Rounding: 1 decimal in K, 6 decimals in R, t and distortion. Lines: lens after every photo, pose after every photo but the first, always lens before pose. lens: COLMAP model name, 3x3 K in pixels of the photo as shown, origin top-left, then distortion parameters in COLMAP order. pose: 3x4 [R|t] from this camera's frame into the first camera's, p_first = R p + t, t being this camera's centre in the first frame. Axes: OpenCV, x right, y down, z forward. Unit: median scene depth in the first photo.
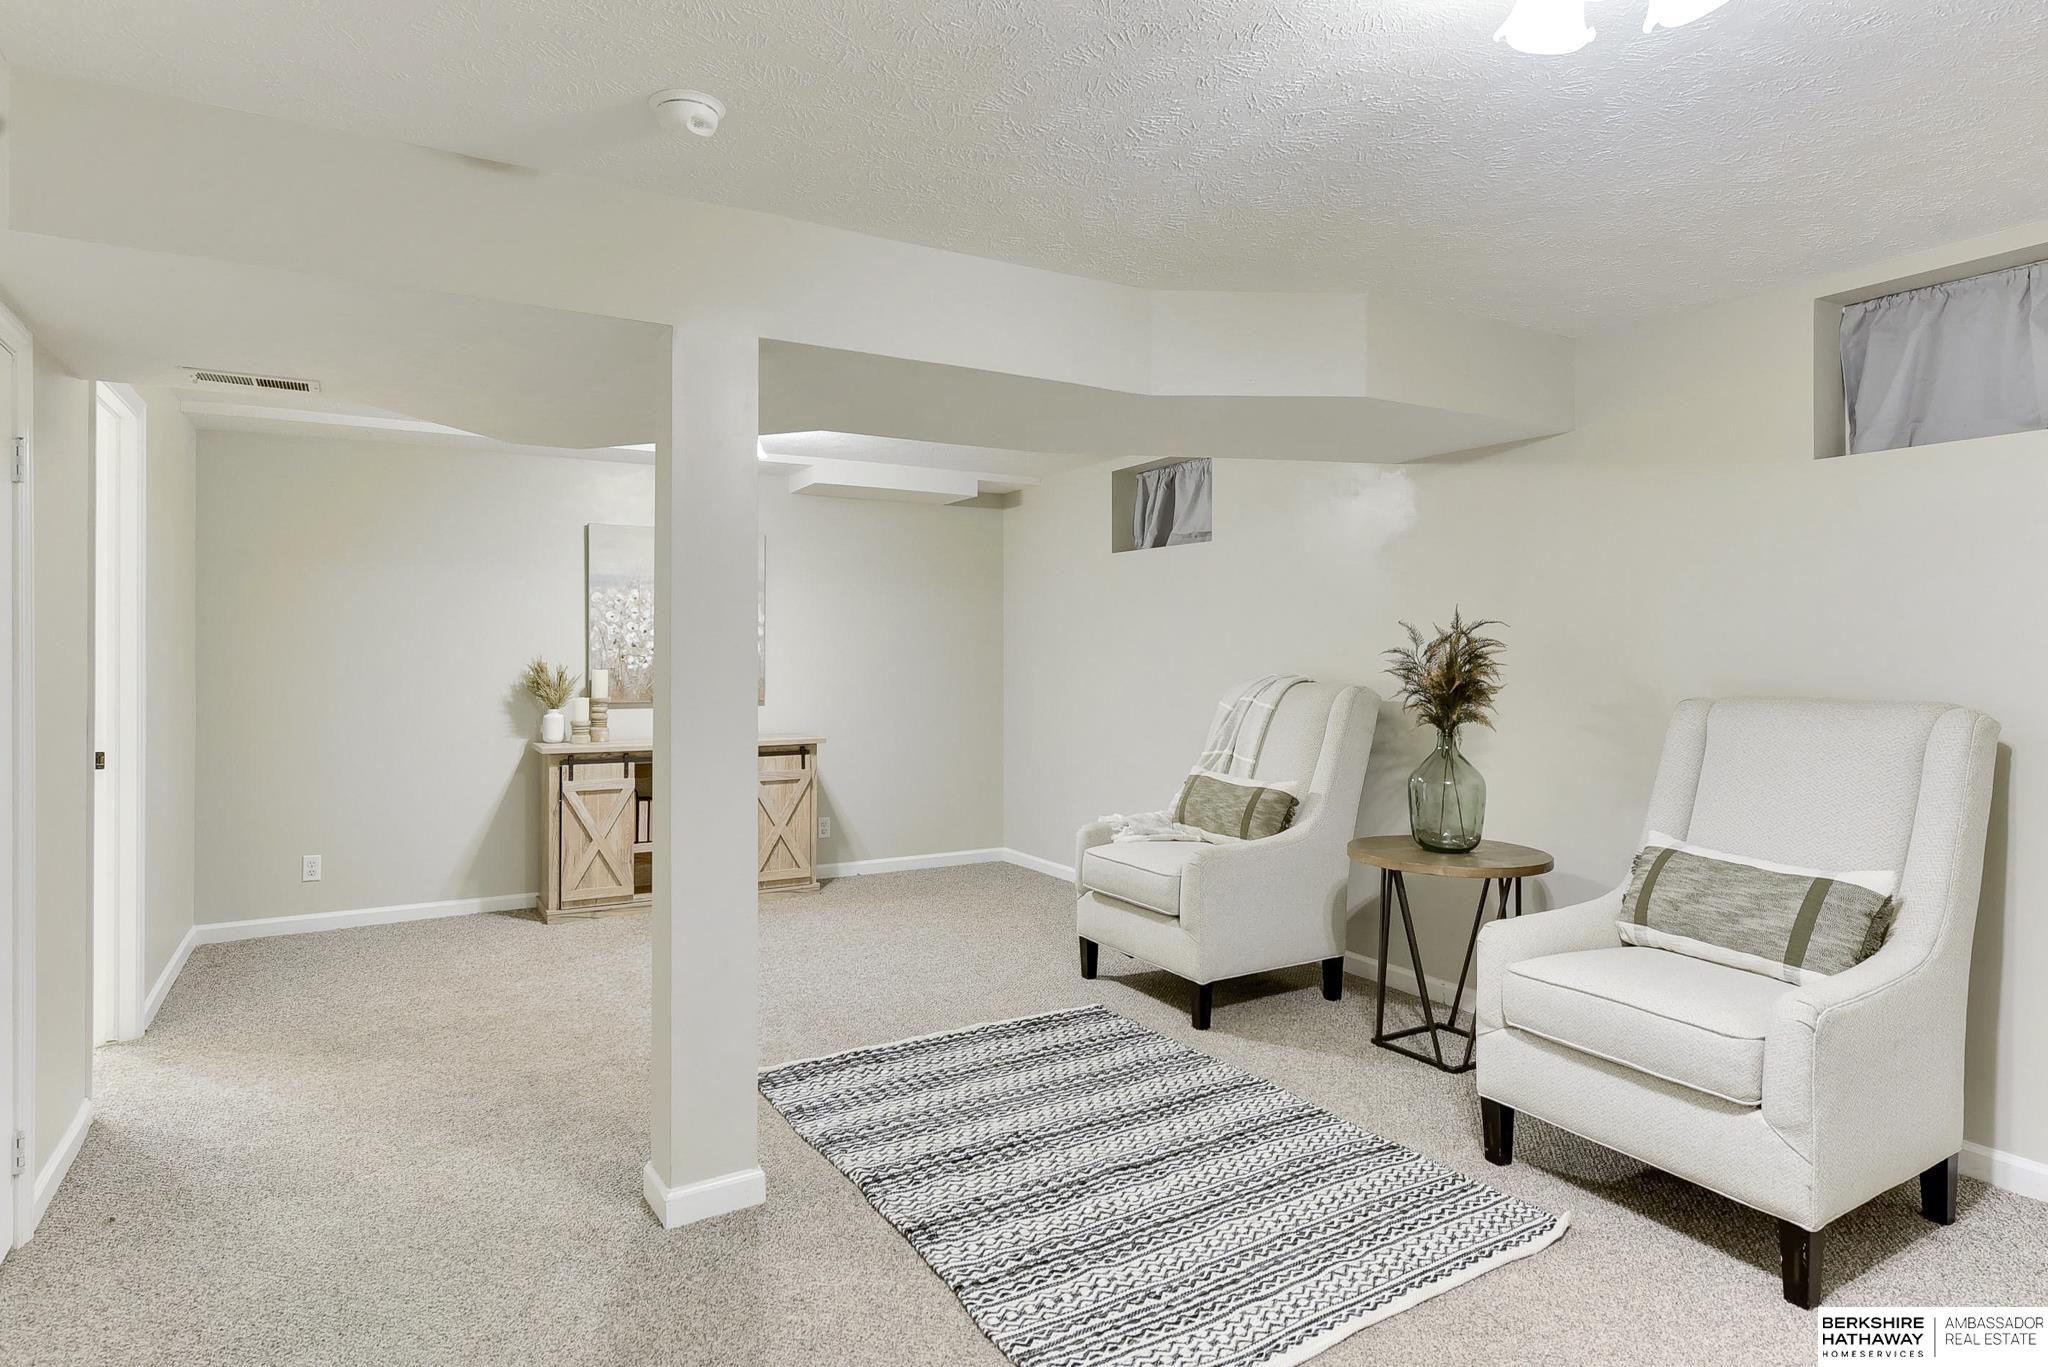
lens RADIAL K [[1123.6, 0, 998.9], [0, 1123.6, 651.5], [0, 0, 1]] dist [0.008067, -0.000539]
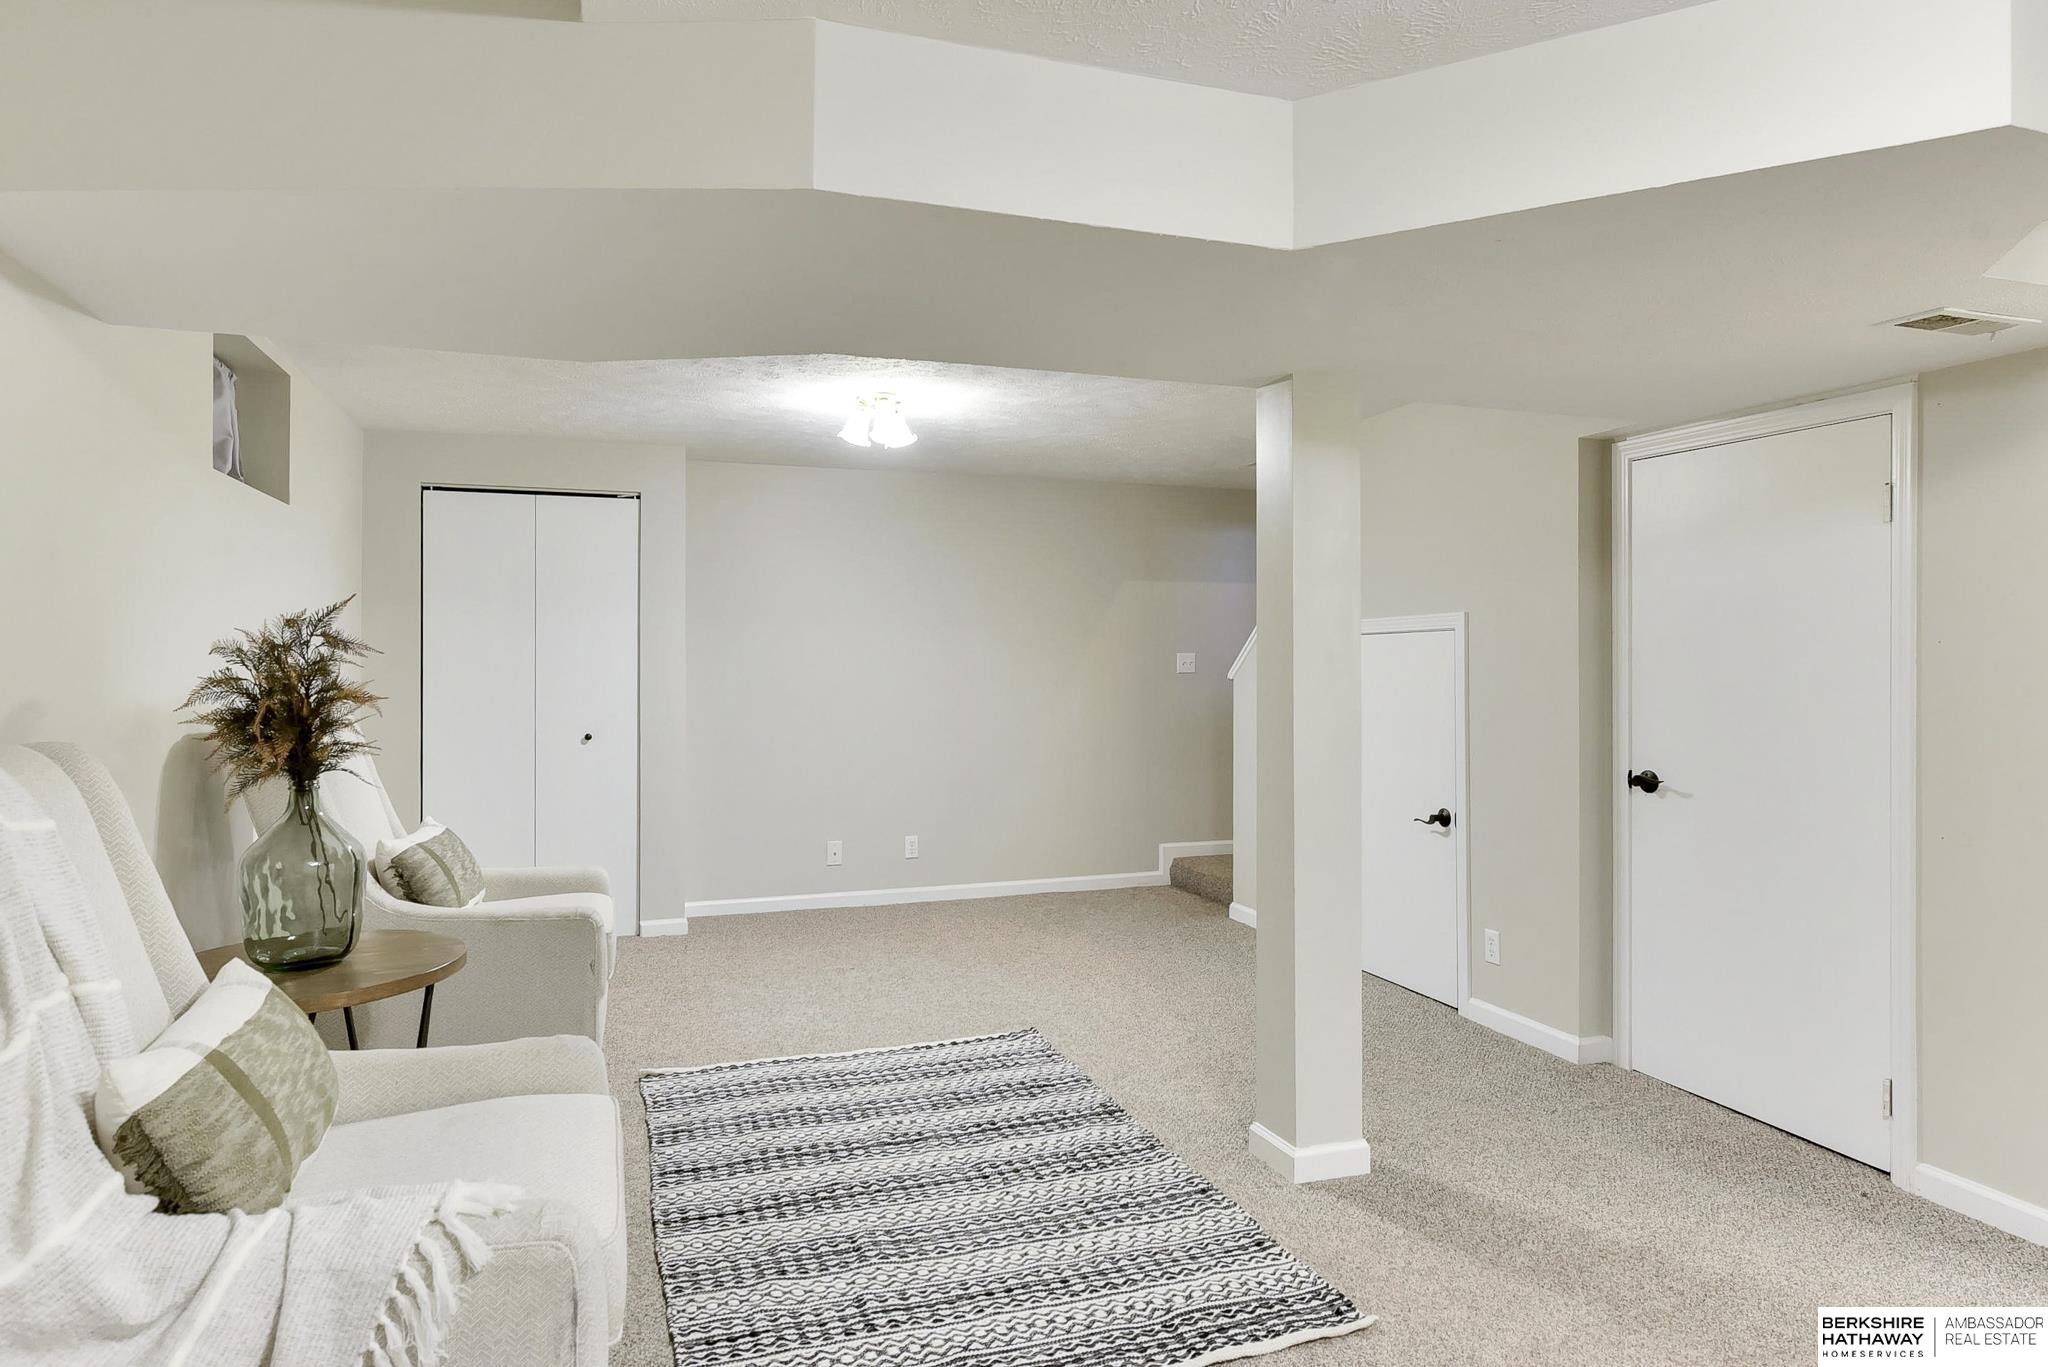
lens RADIAL K [[1174.8, 0, 989.7], [0, 1174.8, 652.0], [0, 0, 1]] dist [0.014313, -0.009851]
pose [[-0.981916, -0.001412, 0.189310, -0.120194], [-0.002874, 0.999968, -0.007452, -0.001999], [-0.189294, -0.007861, -0.981889, 1.518769]]
